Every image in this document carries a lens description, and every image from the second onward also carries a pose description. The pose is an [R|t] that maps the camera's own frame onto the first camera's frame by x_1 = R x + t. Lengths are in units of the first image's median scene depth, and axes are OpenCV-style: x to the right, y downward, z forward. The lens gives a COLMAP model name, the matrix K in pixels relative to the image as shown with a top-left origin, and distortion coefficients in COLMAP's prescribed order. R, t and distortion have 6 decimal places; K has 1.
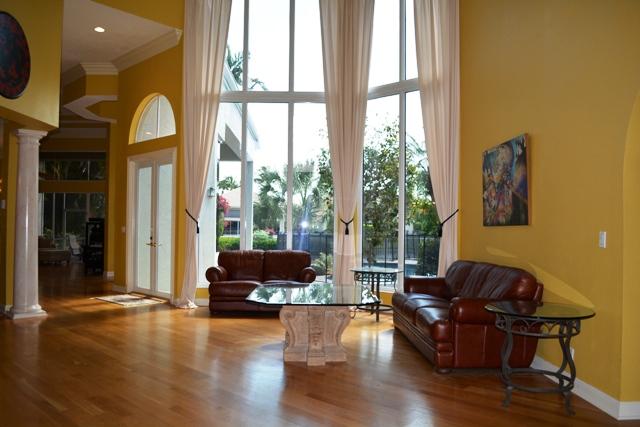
lens RADIAL K [[509.6, 0, 319.7], [0, 509.6, 216.4], [0, 0, 1]] dist [-0.080721, 0.009692]
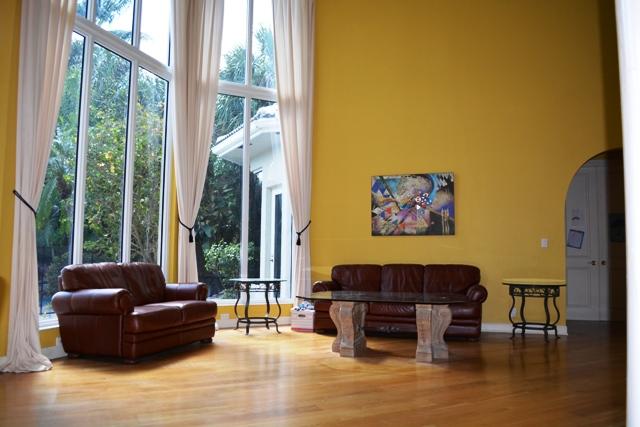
lens RADIAL K [[509.6, 0, 319.7], [0, 509.6, 216.4], [0, 0, 1]] dist [-0.080721, 0.009692]
pose [[0.349860, 0.066959, 0.934406, -0.710877], [-0.027301, 0.997747, -0.061276, 0.041259], [-0.936404, -0.004073, 0.350900, 0.545318]]
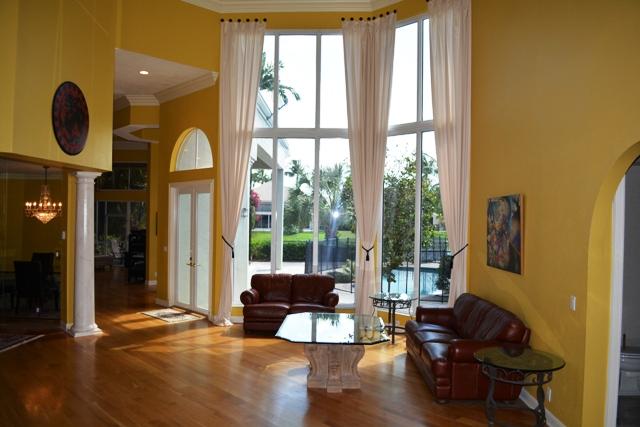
lens RADIAL K [[509.6, 0, 319.7], [0, 509.6, 216.4], [0, 0, 1]] dist [-0.080721, 0.009692]
pose [[0.998203, 0.005452, -0.059672, 0.016722], [-0.004274, 0.999794, 0.019862, -0.087535], [0.059768, -0.019571, 0.998020, -0.106510]]
